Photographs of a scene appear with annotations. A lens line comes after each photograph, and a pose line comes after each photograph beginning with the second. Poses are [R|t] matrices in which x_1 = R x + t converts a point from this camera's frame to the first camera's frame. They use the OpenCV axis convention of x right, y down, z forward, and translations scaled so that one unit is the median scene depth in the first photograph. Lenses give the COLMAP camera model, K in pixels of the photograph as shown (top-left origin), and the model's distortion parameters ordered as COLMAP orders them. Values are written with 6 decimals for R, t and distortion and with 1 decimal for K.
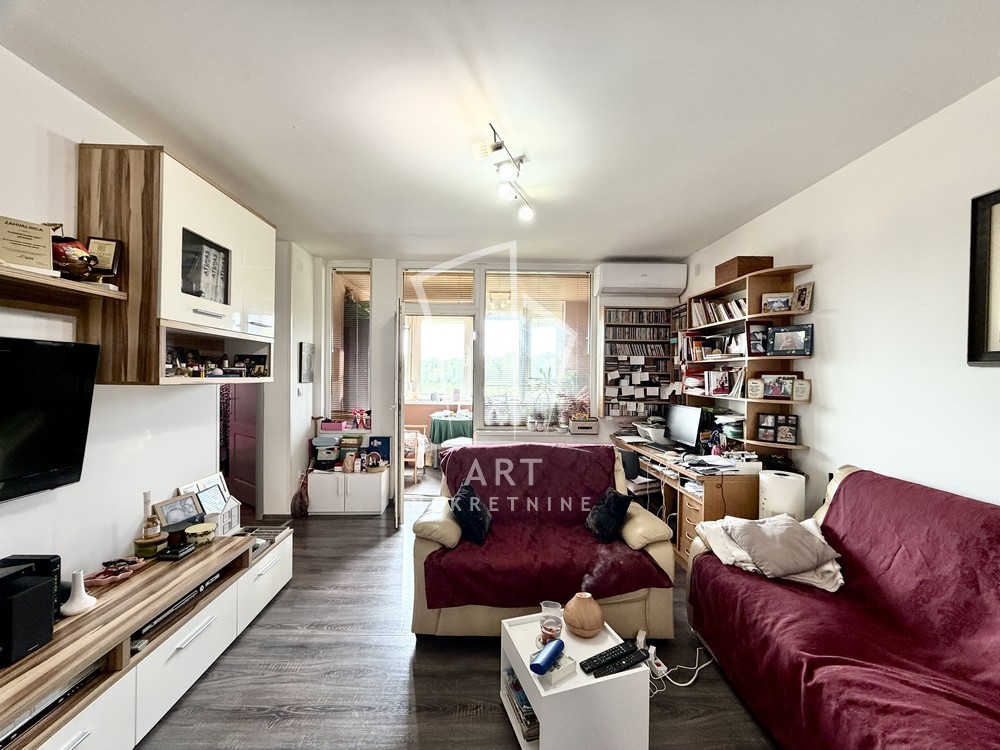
lens RADIAL K [[397.4, 0, 496.0], [0, 397.4, 376.3], [0, 0, 1]] dist [-0.000849, -0.000127]
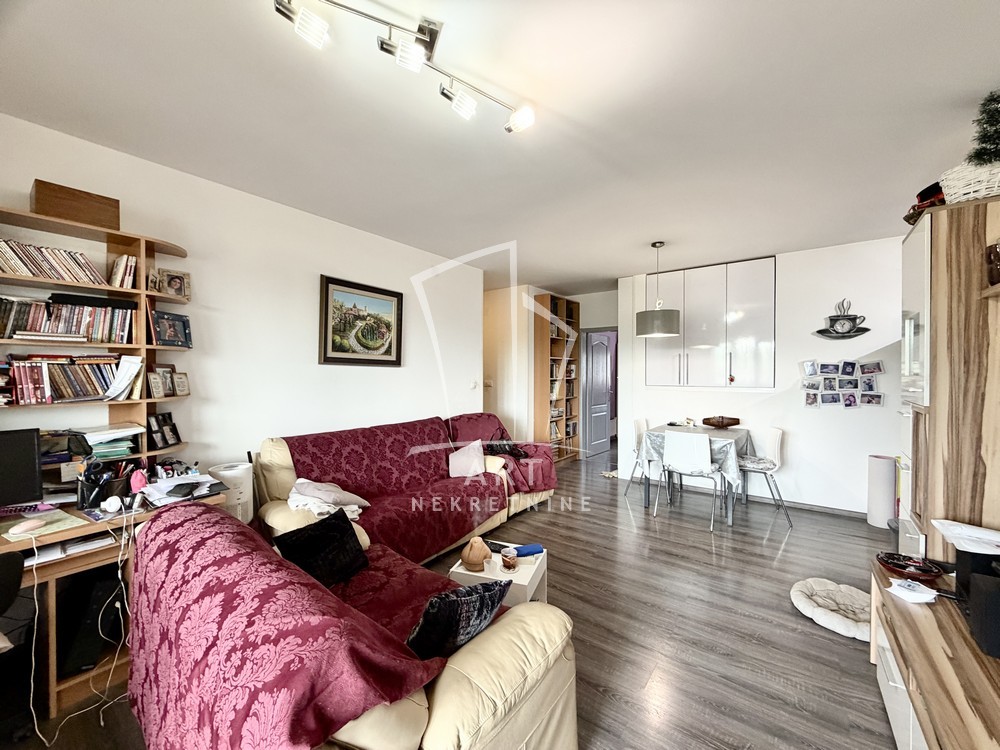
lens RADIAL K [[404.5, 0, 496.4], [0, 404.5, 374.0], [0, 0, 1]] dist [-0.000589, -0.000095]
pose [[-0.798347, -0.014927, 0.602013, -0.379200], [-0.002938, 0.999777, 0.020893, -0.011664], [-0.602191, 0.014911, -0.798213, 1.241961]]
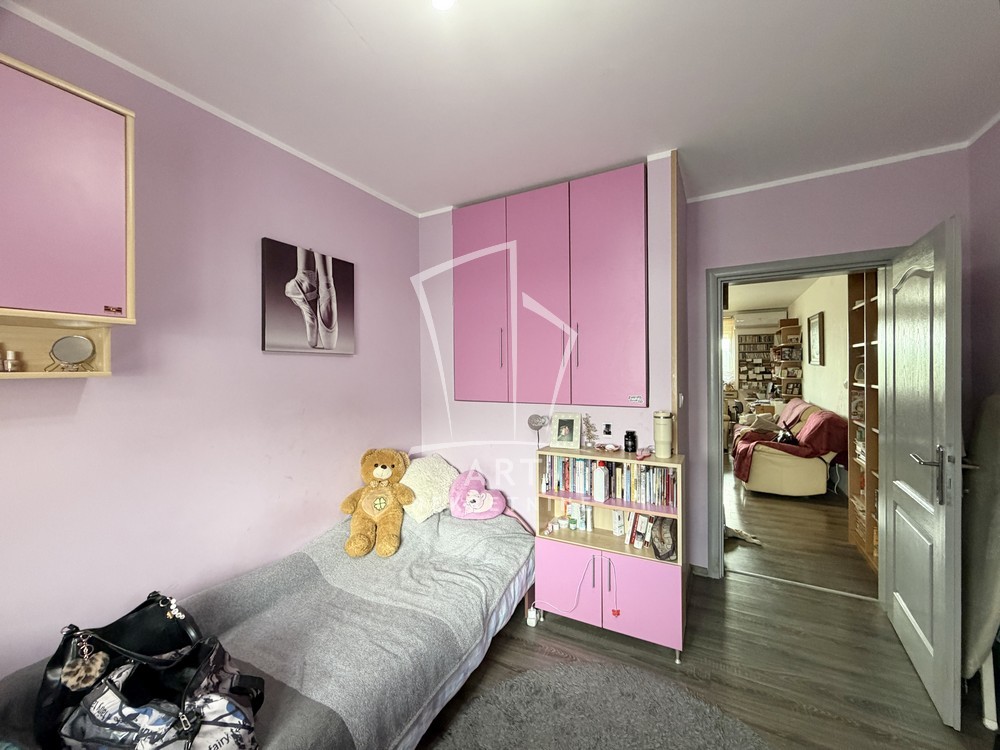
lens RADIAL K [[404.5, 0, 496.4], [0, 404.5, 374.0], [0, 0, 1]] dist [-0.000589, -0.000095]
pose [[0.865438, -0.015741, -0.500769, 0.358232], [0.018346, 0.999832, 0.000278, 0.001219], [0.500680, -0.009428, 0.865581, -2.141180]]
